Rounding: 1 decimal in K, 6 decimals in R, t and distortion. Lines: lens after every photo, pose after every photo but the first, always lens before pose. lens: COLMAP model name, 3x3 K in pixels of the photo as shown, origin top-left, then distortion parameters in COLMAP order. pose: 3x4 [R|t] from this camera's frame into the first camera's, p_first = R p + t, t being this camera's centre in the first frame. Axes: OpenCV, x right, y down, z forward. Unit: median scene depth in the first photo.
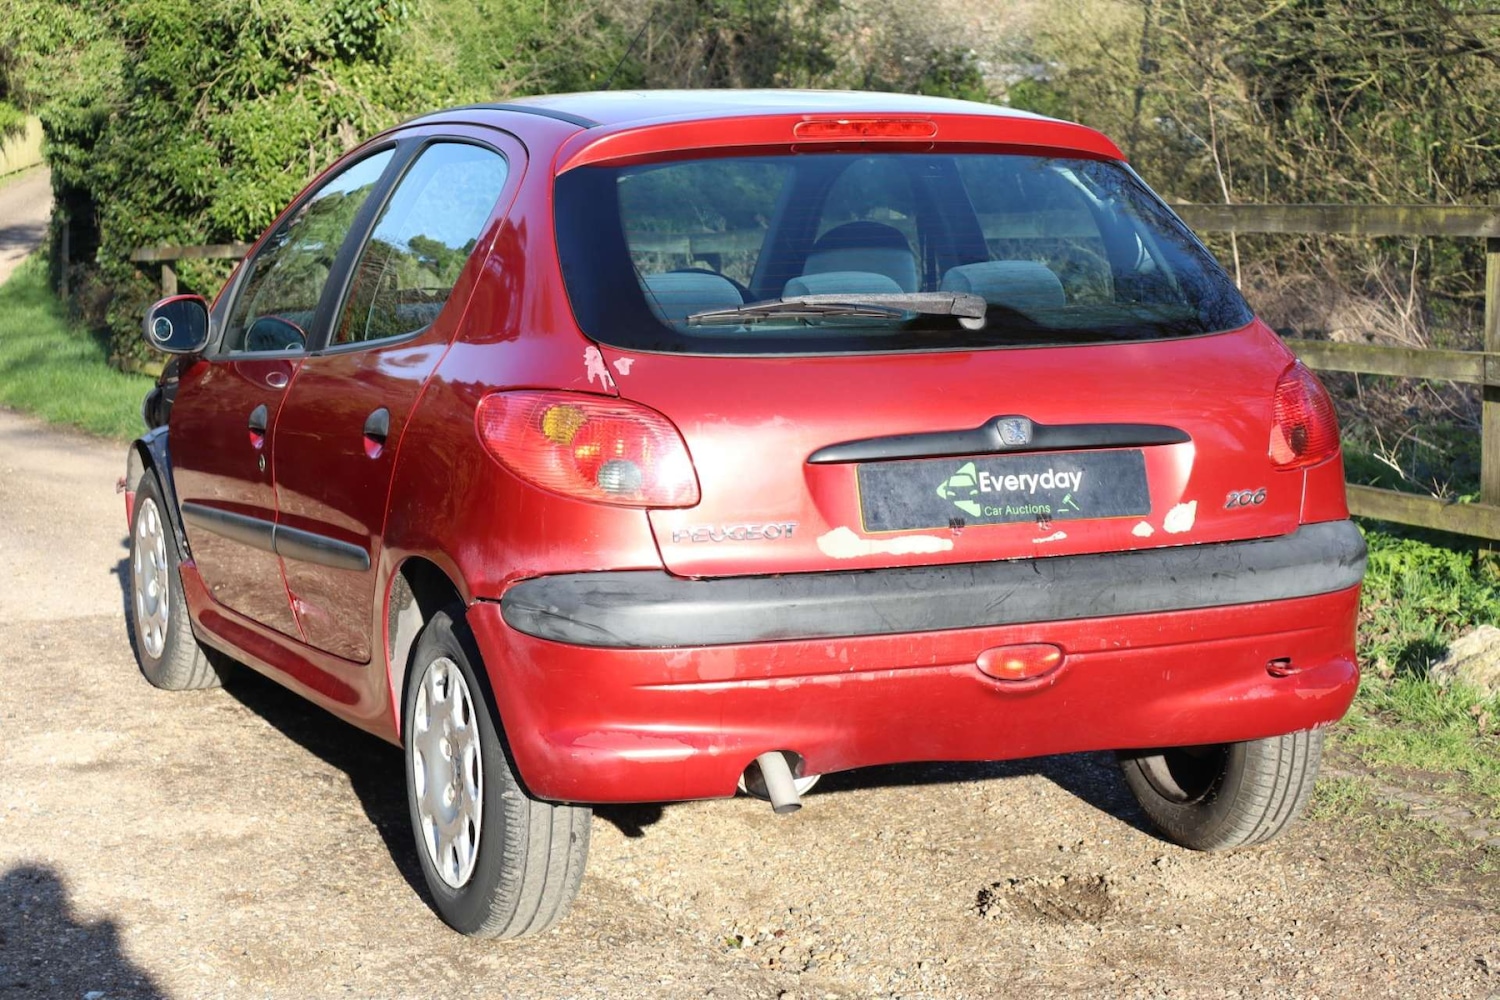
lens RADIAL K [[2976.4, 0, 750.9], [0, 2976.4, 501.5], [0, 0, 1]] dist [0.005451, 0.000000]
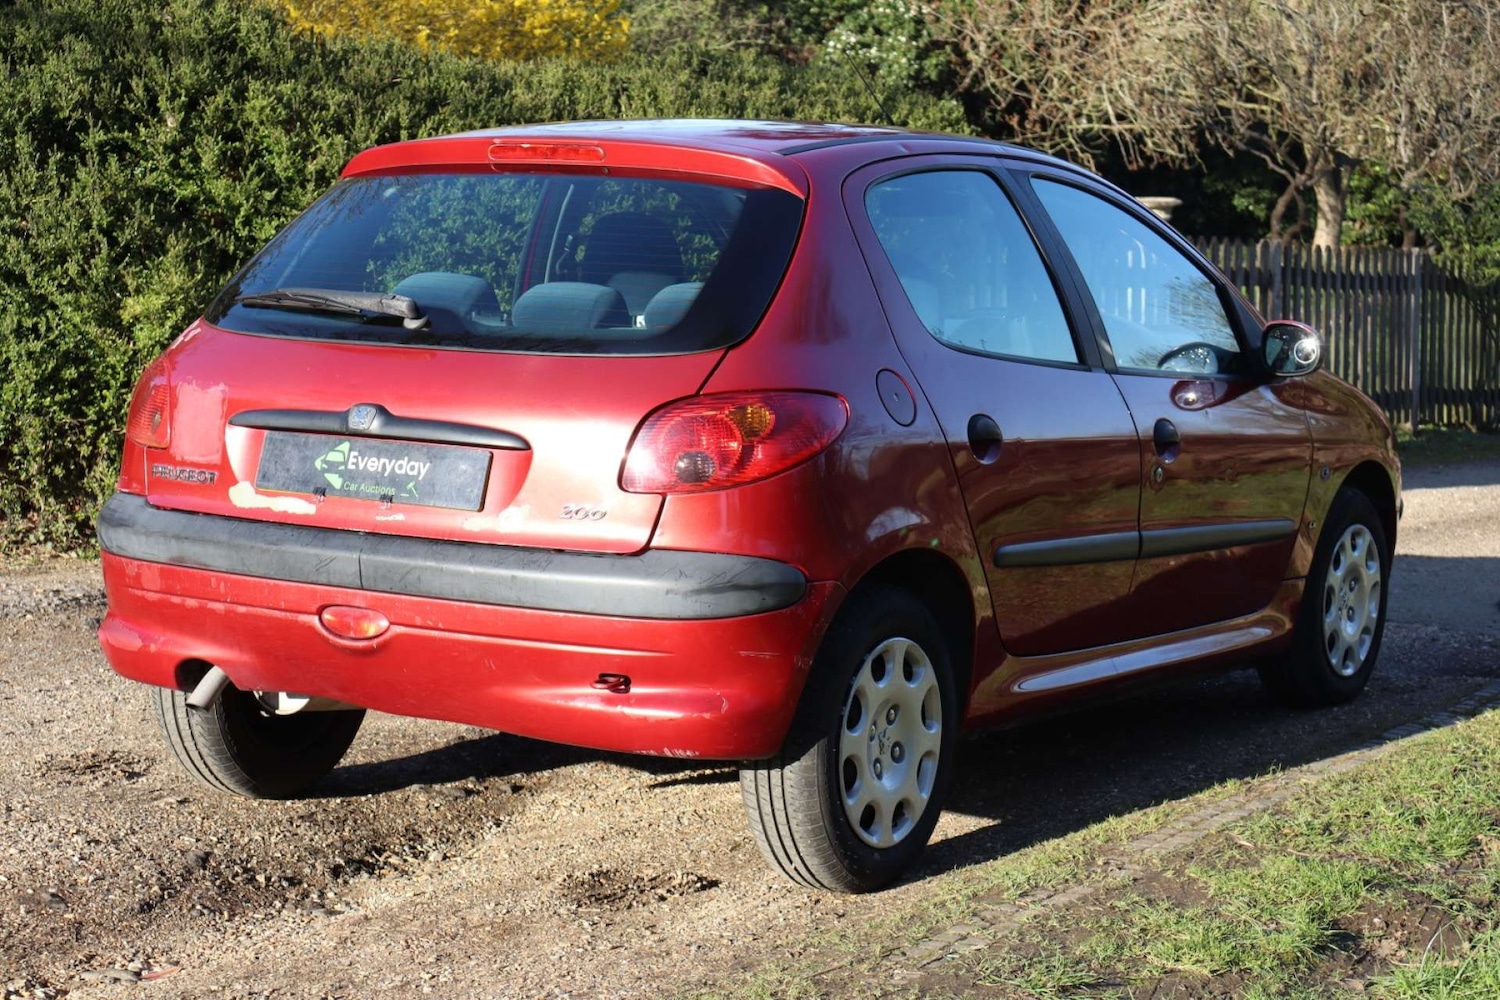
lens RADIAL K [[2976.4, 0, 759.1], [0, 2976.4, 501.4], [0, 0, 1]] dist [0.005451, 0.000000]
pose [[0.586221, 0.114073, -0.802080, 0.972260], [-0.126678, 0.990766, 0.048322, -0.058885], [0.800186, 0.073279, 0.595258, 0.404701]]
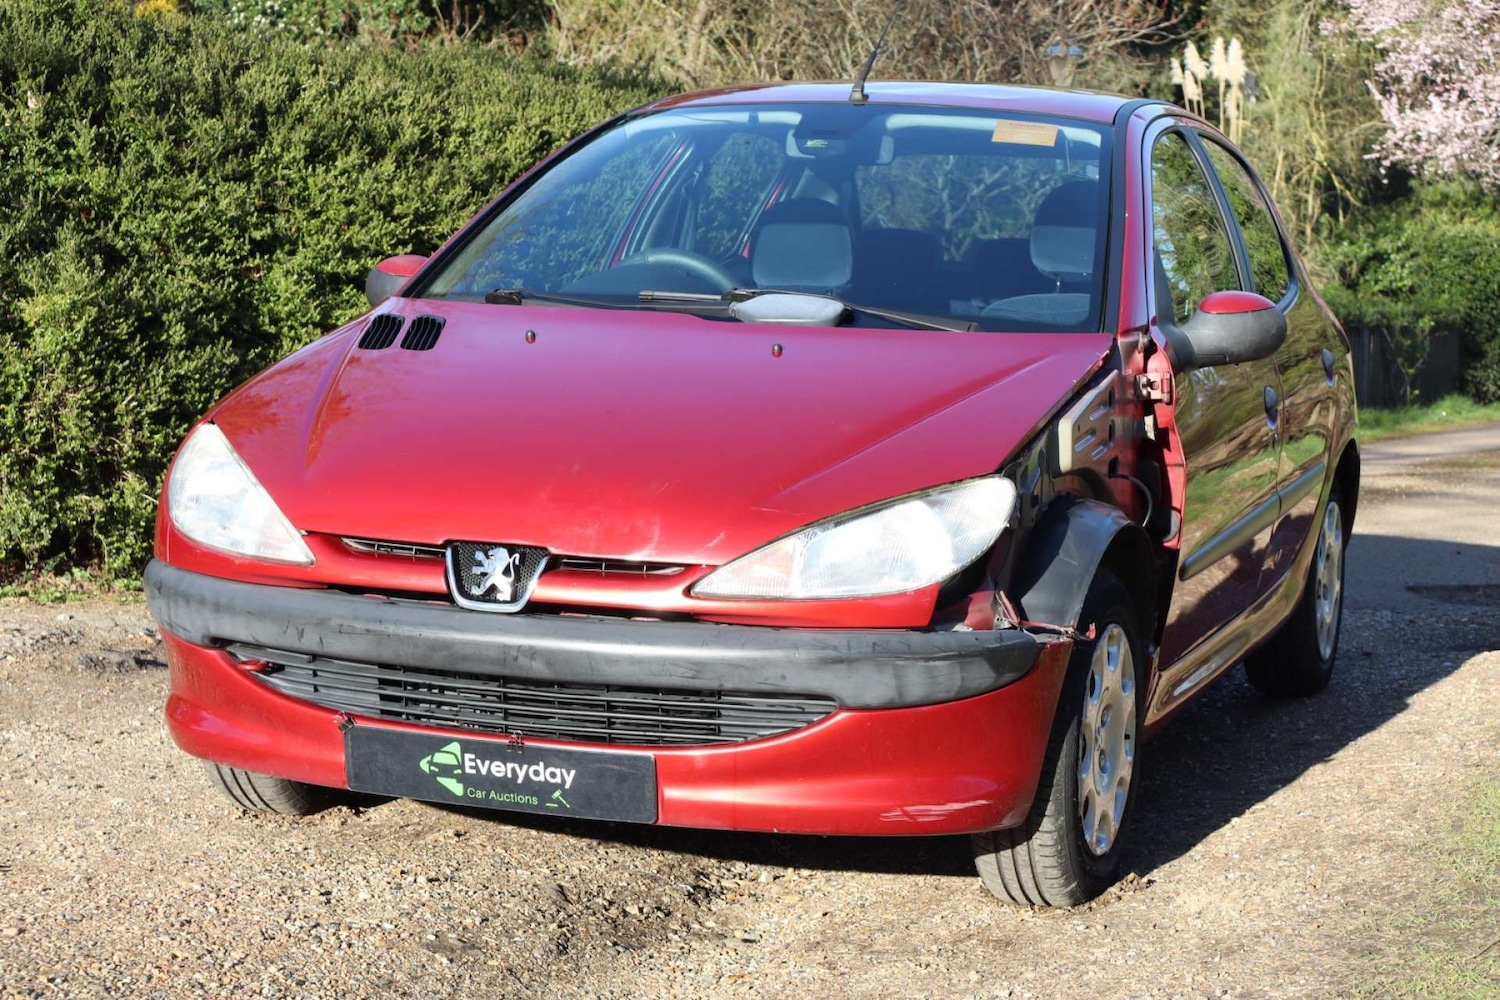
lens RADIAL K [[2976.4, 0, 751.3], [0, 2976.4, 501.1], [0, 0, 1]] dist [0.005451, 0.000000]
pose [[0.766523, 0.067602, -0.638649, 0.622847], [-0.092306, 0.995716, -0.005390, 0.027446], [0.635548, 0.063083, 0.769479, 0.217495]]
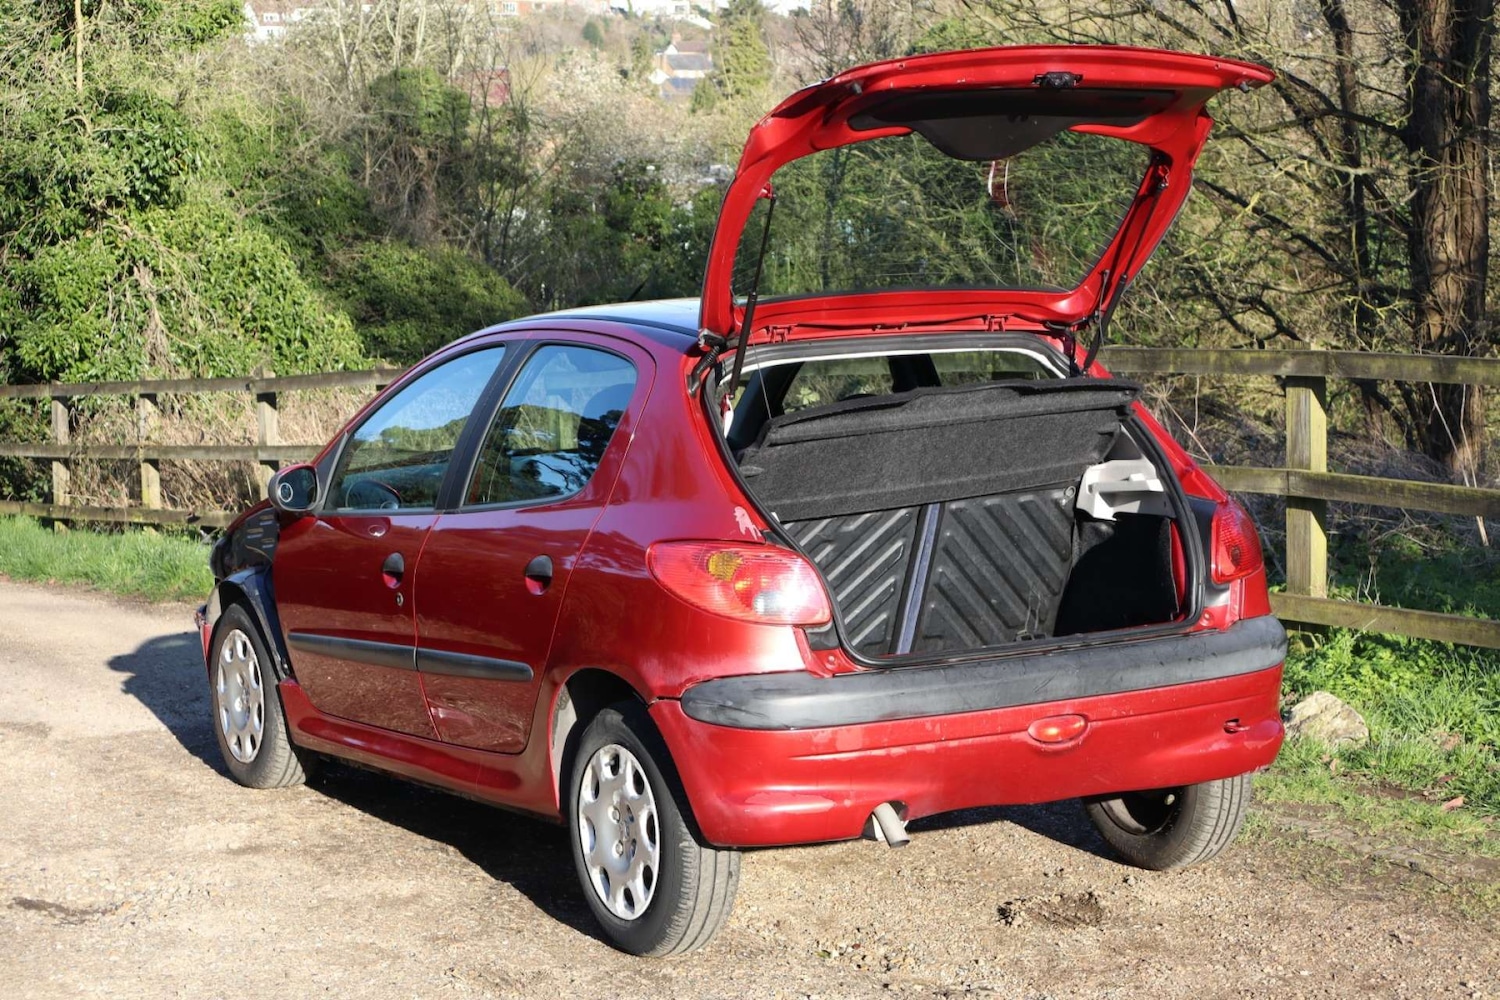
lens RADIAL K [[2976.4, 0, 752.0], [0, 2976.4, 499.0], [0, 0, 1]] dist [0.005451, 0.000000]
pose [[0.992814, -0.031853, 0.115348, -0.181081], [0.035673, 0.998876, -0.031207, -0.012064], [-0.114224, 0.035097, 0.992835, -0.300739]]
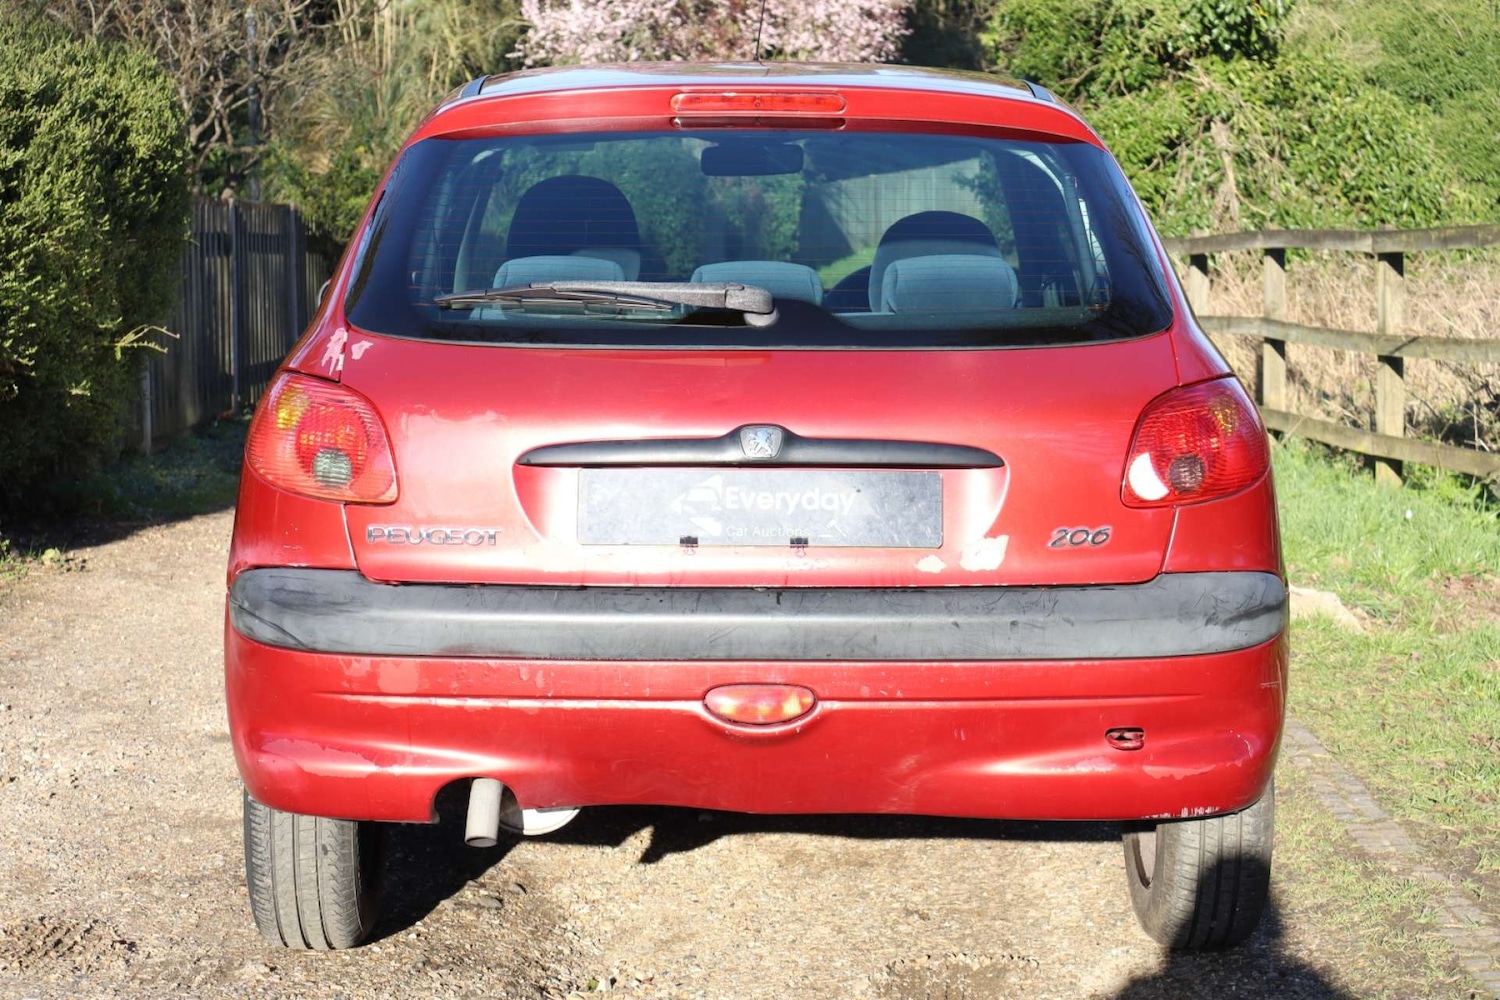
lens RADIAL K [[2976.4, 0, 770.3], [0, 2976.4, 514.8], [0, 0, 1]] dist [0.005451, 0.000000]
pose [[0.928267, 0.061886, -0.366731, 0.373102], [-0.060942, 0.998041, 0.014165, -0.013316], [0.366889, 0.009201, 0.930219, 0.161191]]
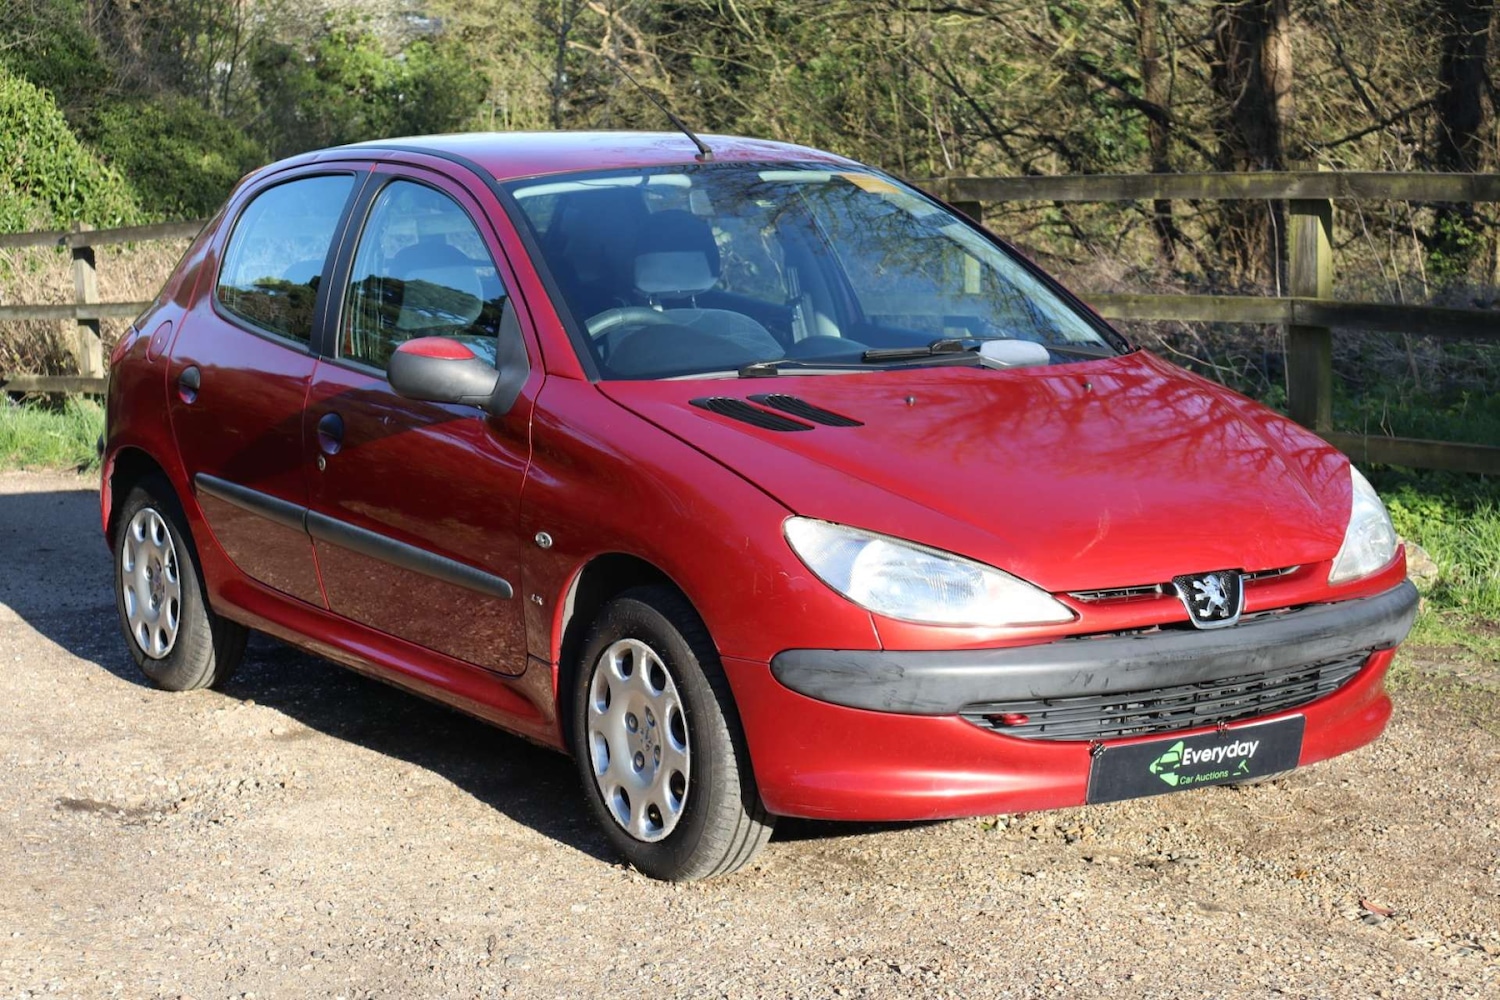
lens RADIAL K [[2976.4, 0, 753.6], [0, 2976.4, 507.8], [0, 0, 1]] dist [0.005451, 0.000000]
pose [[0.973420, -0.065399, 0.219490, -0.351933], [0.061330, 0.997797, 0.025309, -0.016504], [-0.220662, -0.011175, 0.975286, -0.147392]]
